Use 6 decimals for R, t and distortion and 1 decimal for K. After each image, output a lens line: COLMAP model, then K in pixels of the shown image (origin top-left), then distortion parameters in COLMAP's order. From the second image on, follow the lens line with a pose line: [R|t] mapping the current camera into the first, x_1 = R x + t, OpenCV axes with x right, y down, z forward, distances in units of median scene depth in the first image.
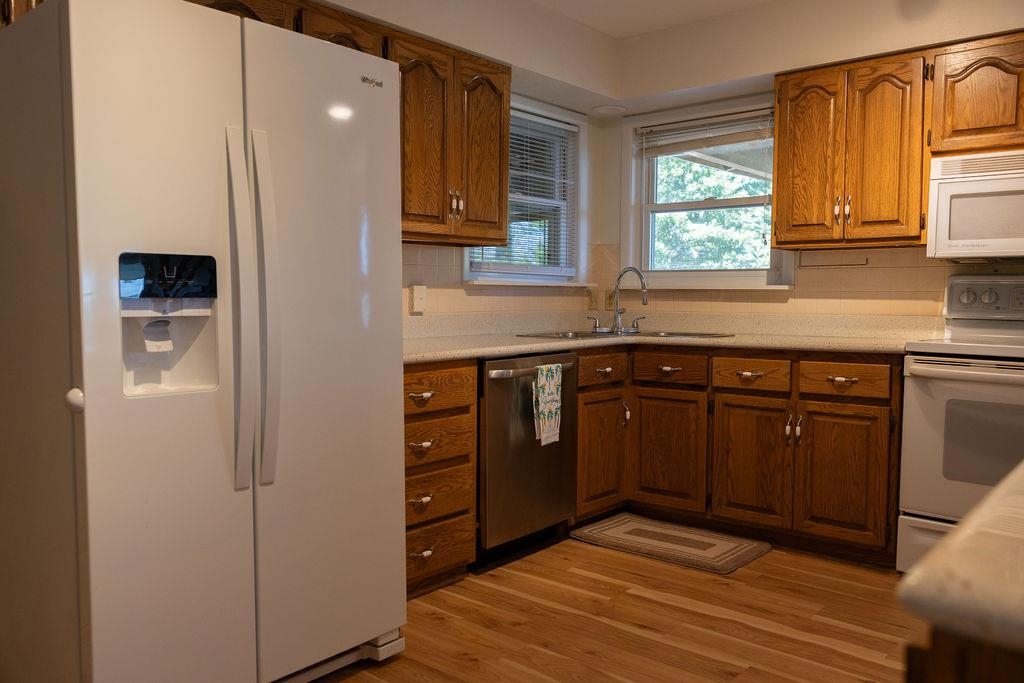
lens RADIAL K [[808.2, 0, 509.6], [0, 808.2, 340.6], [0, 0, 1]] dist [0.013237, 0.001418]
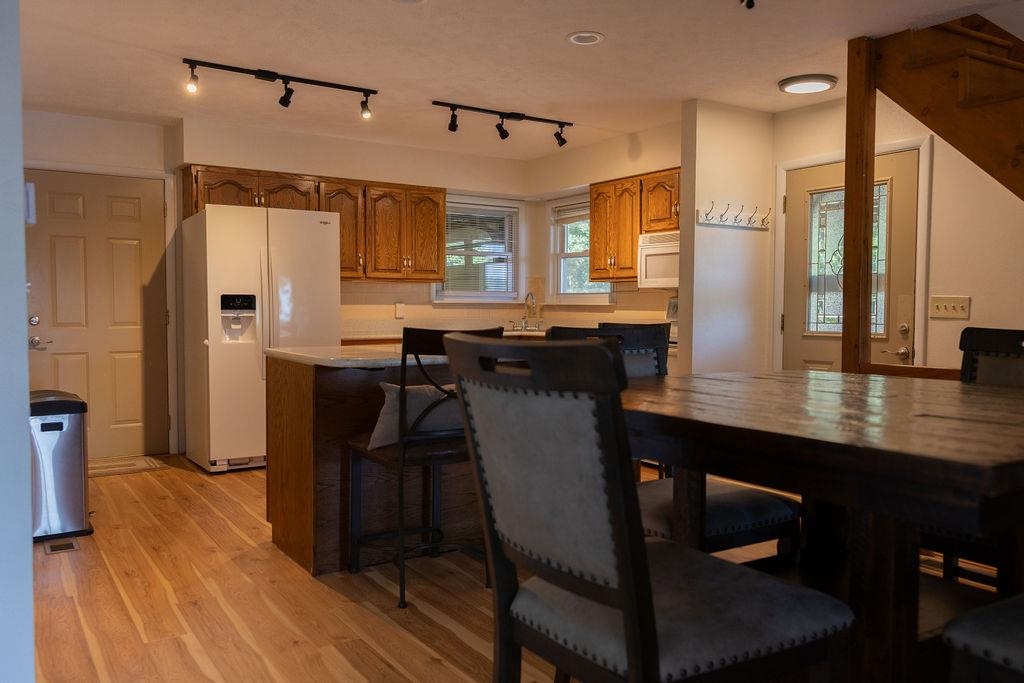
lens RADIAL K [[808.2, 0, 512.2], [0, 808.2, 343.9], [0, 0, 1]] dist [0.013237, 0.001418]
pose [[0.960499, 0.010890, -0.278069, 0.723361], [-0.014517, 0.999834, -0.010990, 0.047745], [0.277903, 0.014593, 0.960498, -0.818857]]
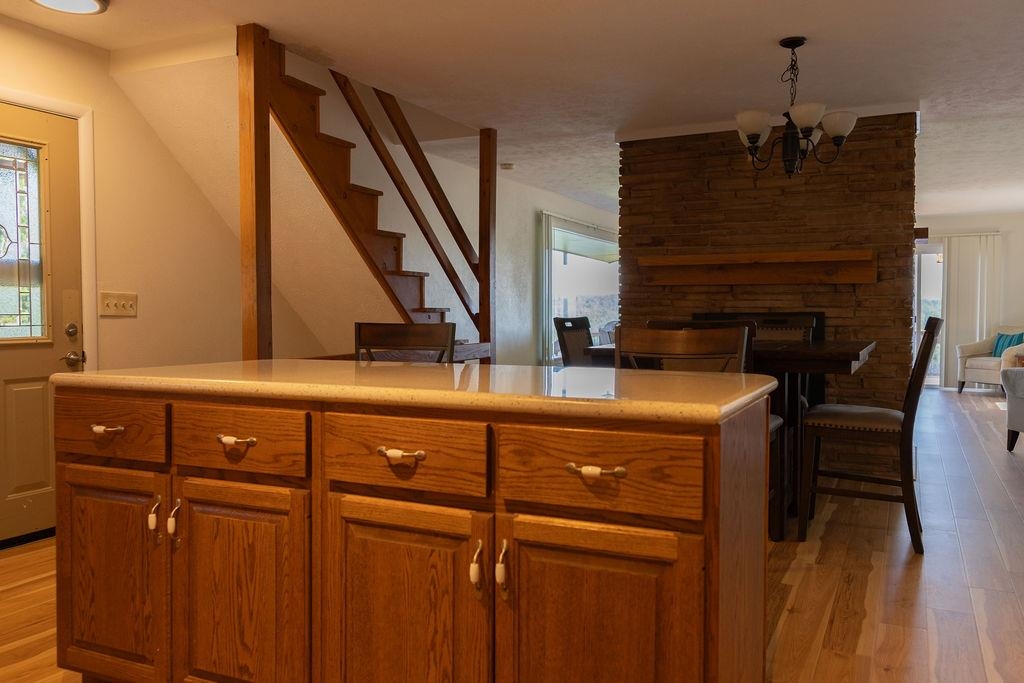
lens RADIAL K [[808.2, 0, 509.1], [0, 808.2, 339.0], [0, 0, 1]] dist [0.013237, 0.001418]
pose [[-0.241826, -0.036557, 0.969631, -0.391666], [0.050781, 0.997444, 0.050271, -0.021891], [-0.968990, 0.061396, -0.239351, 0.465550]]
